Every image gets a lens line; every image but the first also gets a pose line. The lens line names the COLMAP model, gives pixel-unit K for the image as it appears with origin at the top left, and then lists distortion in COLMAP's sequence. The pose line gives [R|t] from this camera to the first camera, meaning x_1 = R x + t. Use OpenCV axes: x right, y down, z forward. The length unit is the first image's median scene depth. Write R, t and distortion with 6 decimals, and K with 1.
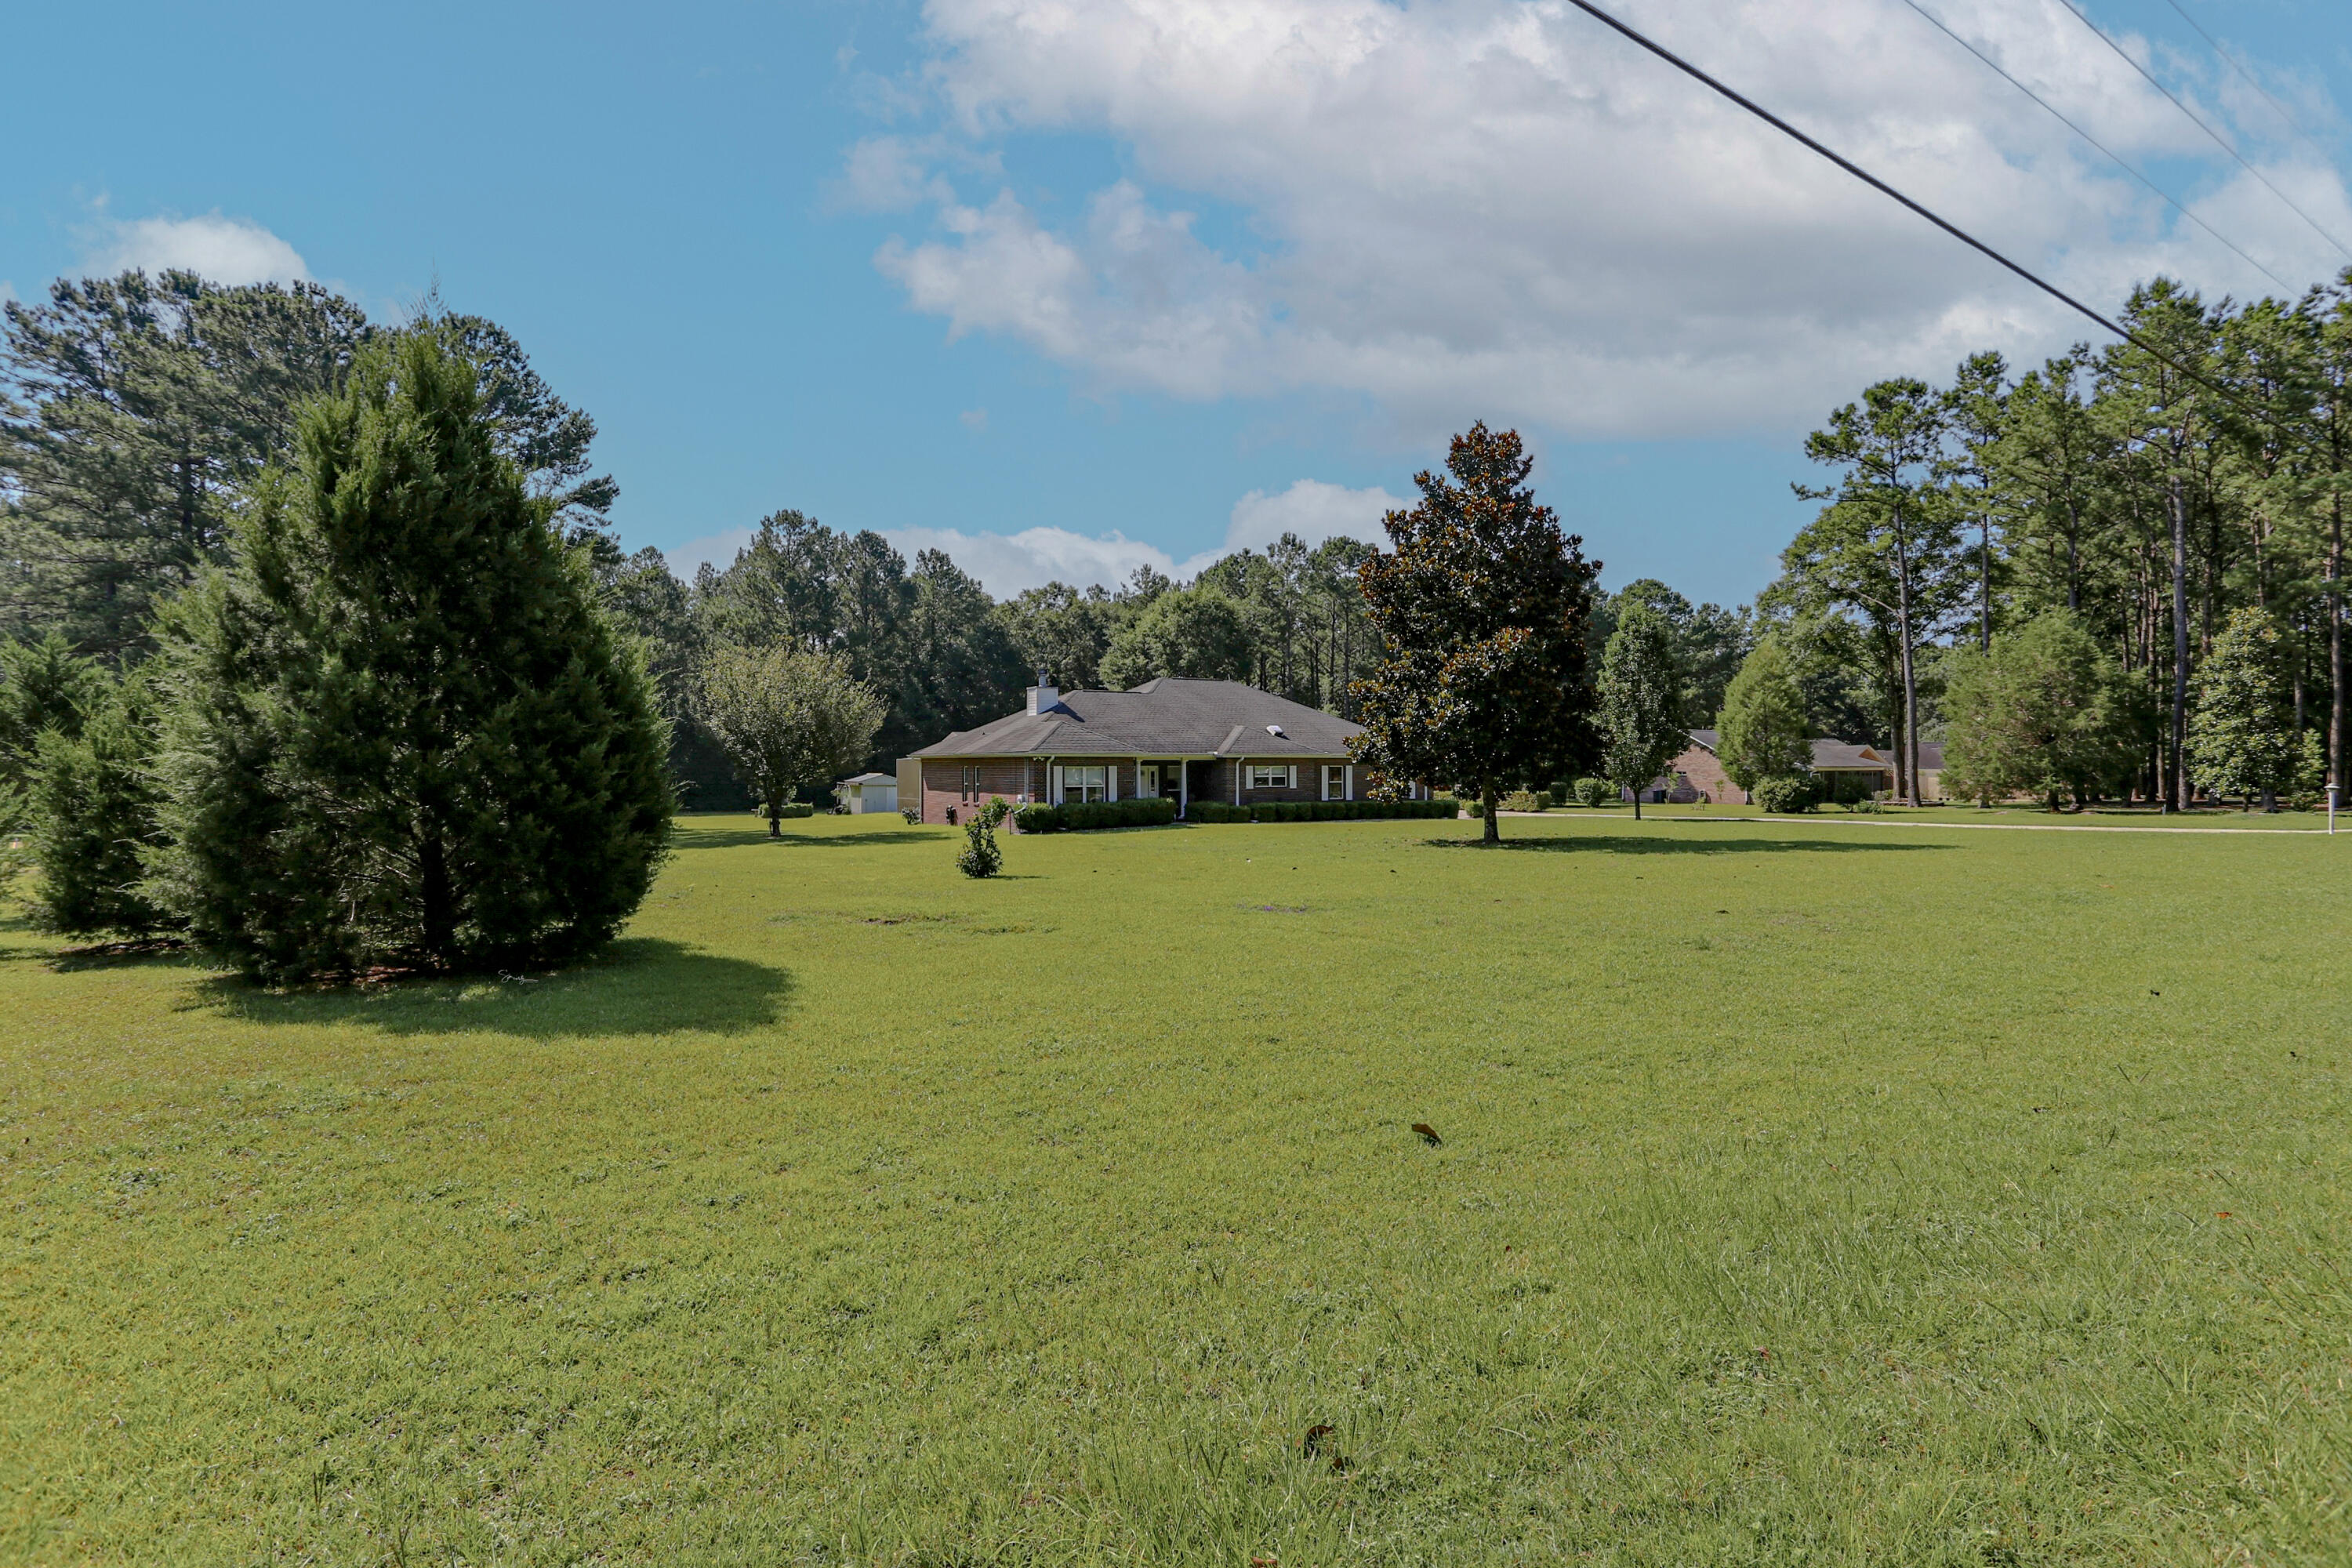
lens RADIAL K [[1147.9, 0, 1174.2], [0, 1147.9, 766.9], [0, 0, 1]] dist [-0.063821, 0.027995]
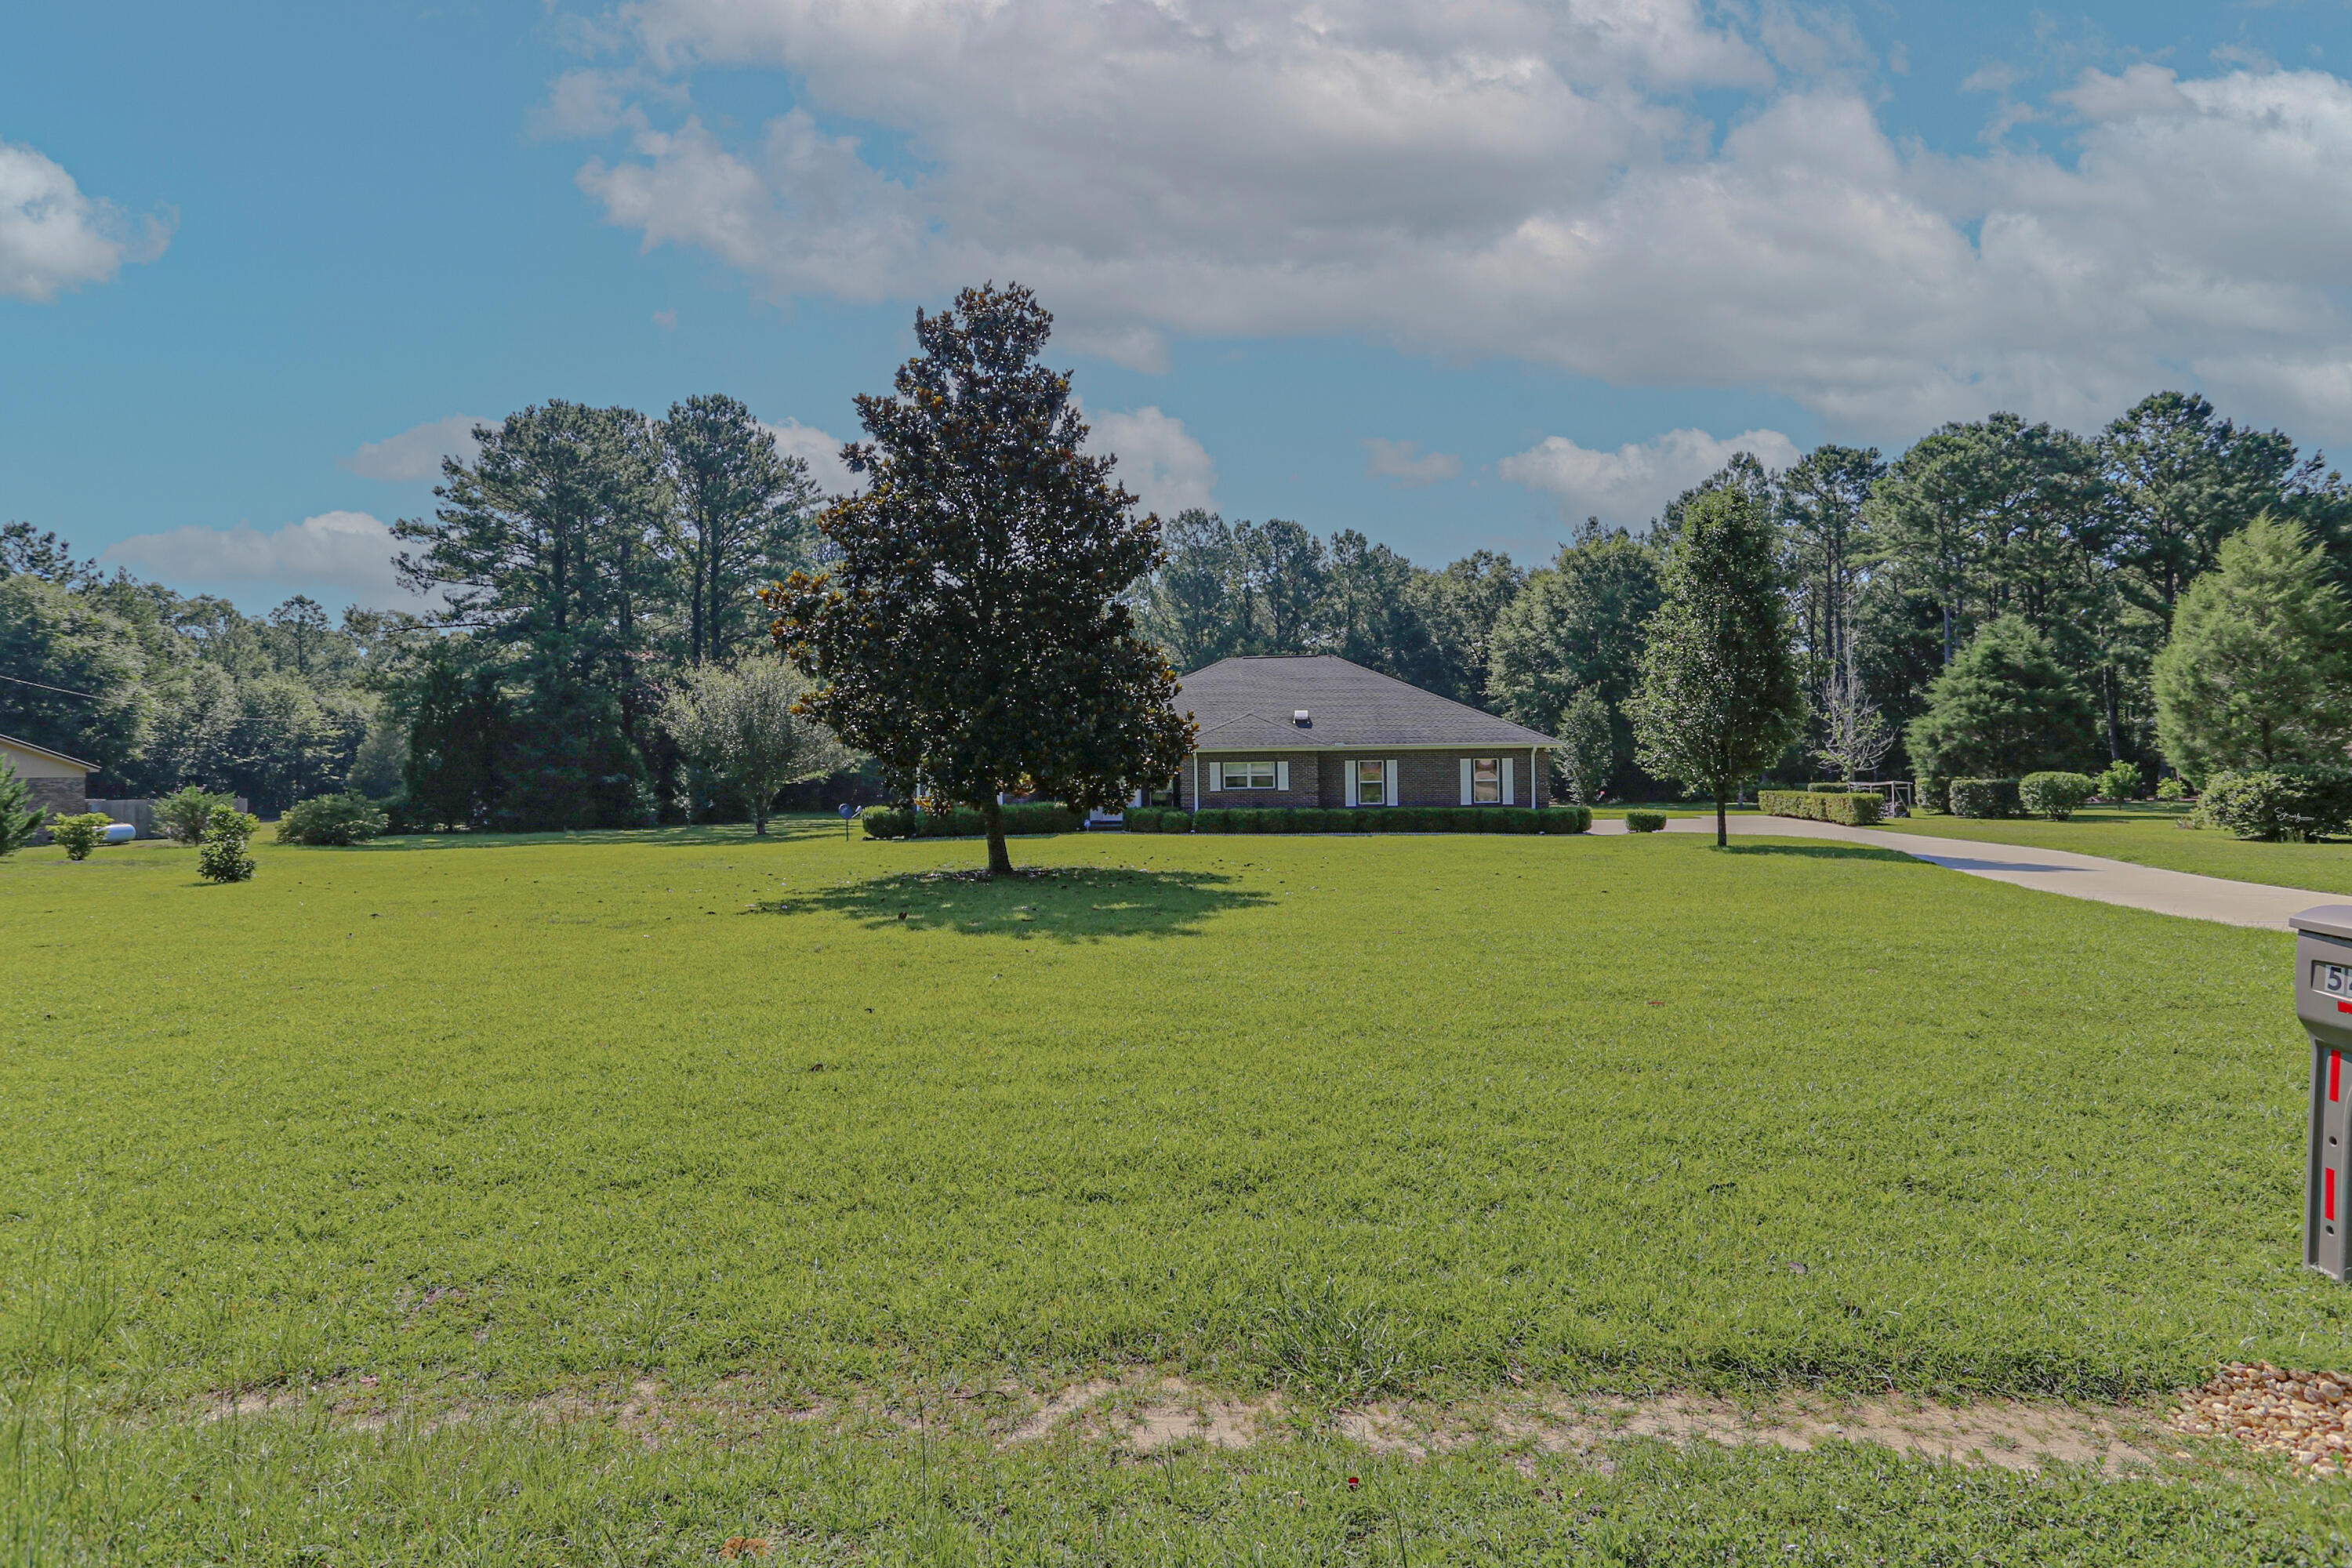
lens RADIAL K [[1162.6, 0, 1171.5], [0, 1162.6, 769.9], [0, 0, 1]] dist [-0.065168, 0.034981]
pose [[0.798807, -0.006773, -0.601549, 0.447810], [0.011950, 0.999918, 0.004610, 0.000169], [0.601468, -0.010871, 0.798823, 0.279535]]
